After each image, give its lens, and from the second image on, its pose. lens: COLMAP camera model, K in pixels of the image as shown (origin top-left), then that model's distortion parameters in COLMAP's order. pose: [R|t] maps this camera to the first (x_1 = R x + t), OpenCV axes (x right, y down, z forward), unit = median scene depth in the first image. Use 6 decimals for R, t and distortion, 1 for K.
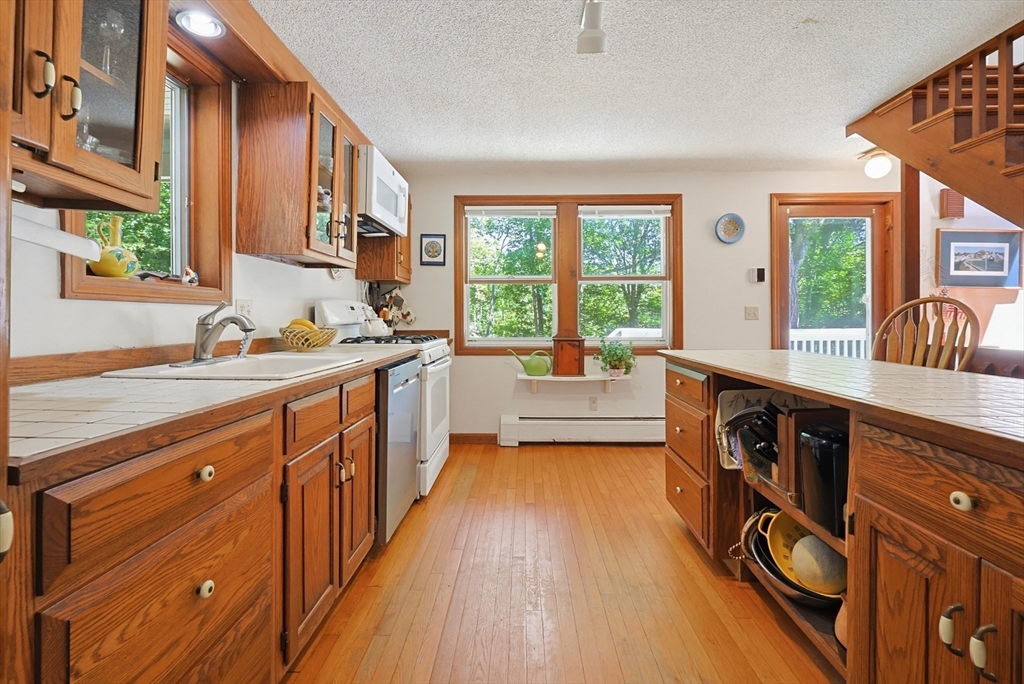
lens RADIAL K [[438.1, 0, 513.4], [0, 438.1, 322.4], [0, 0, 1]] dist [-0.000382, 0.000419]
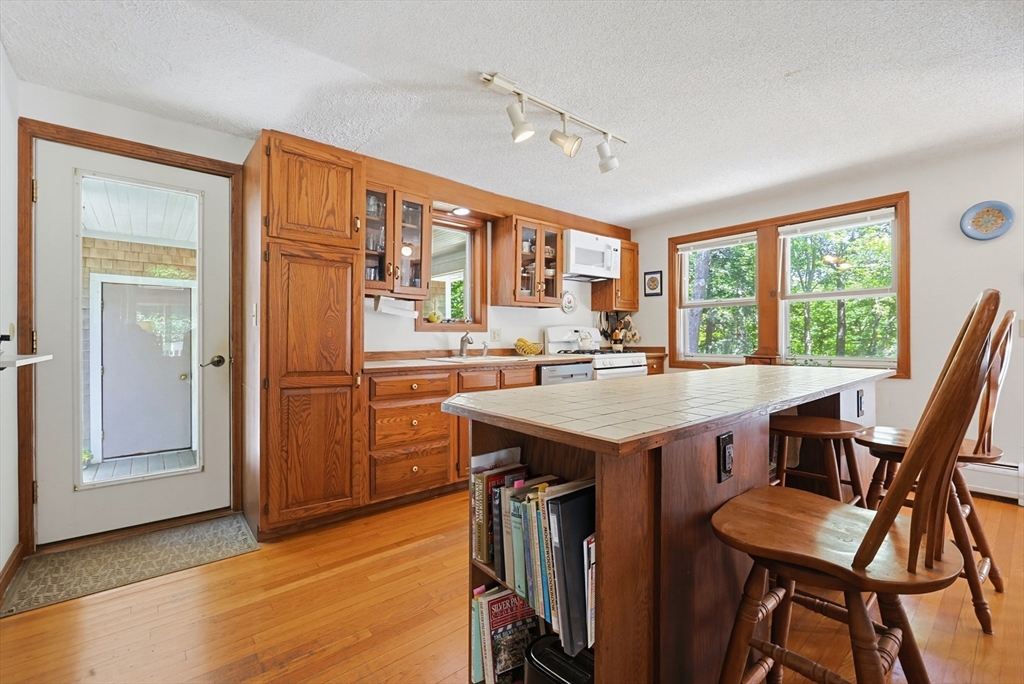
lens RADIAL K [[435.0, 0, 526.4], [0, 435.0, 344.8], [0, 0, 1]] dist [0.000235, 0.000123]
pose [[0.673184, 0.009050, -0.739419, 0.528758], [-0.003120, 0.999951, 0.009398, 0.001269], [0.739468, -0.004019, 0.673180, -0.129703]]
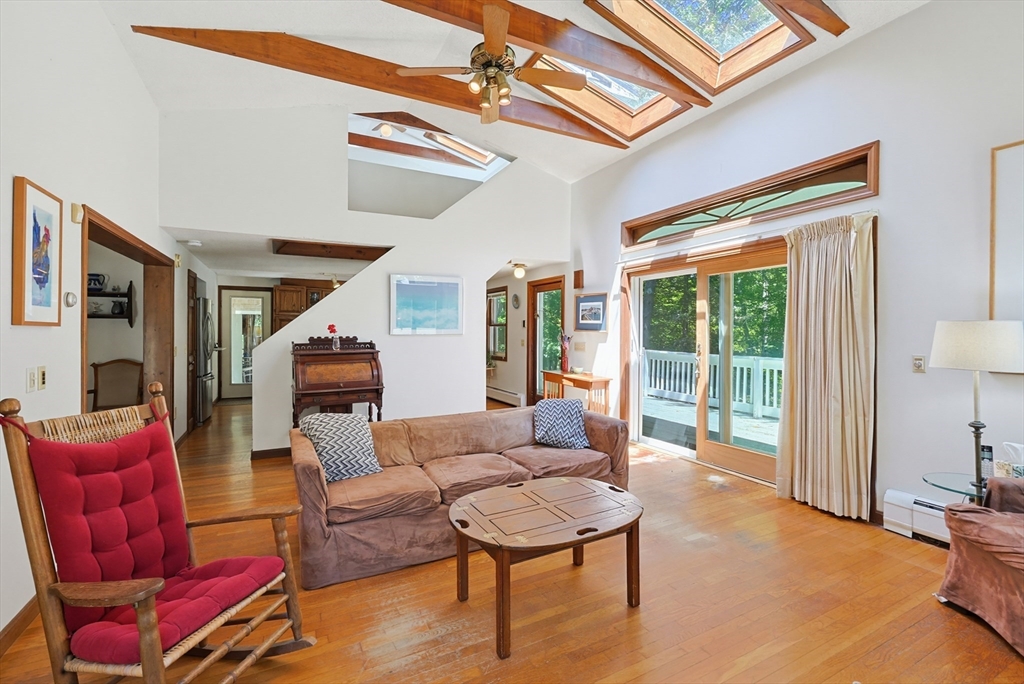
lens RADIAL K [[448.3, 0, 511.6], [0, 448.3, 336.2], [0, 0, 1]] dist [-0.001509, -0.000165]
pose [[0.479501, 0.017460, -0.877368, 2.390247], [-0.007606, 0.999847, 0.015741, -0.085913], [0.877508, -0.000874, 0.479560, -0.020418]]
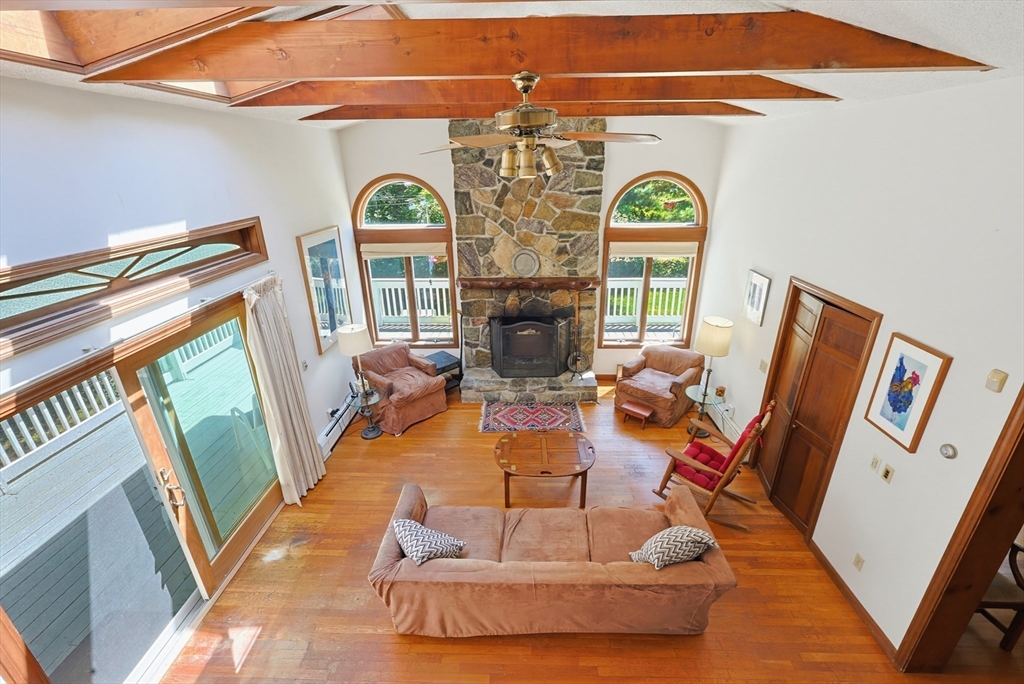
lens RADIAL K [[431.3, 0, 512.0], [0, 431.3, 342.0], [0, 0, 1]] dist [-0.000874, 0.000162]
pose [[0.010711, -0.375368, 0.926814, 0.909596], [0.018310, 0.926785, 0.375145, -0.548162], [-0.999775, 0.012951, 0.016800, 0.386011]]
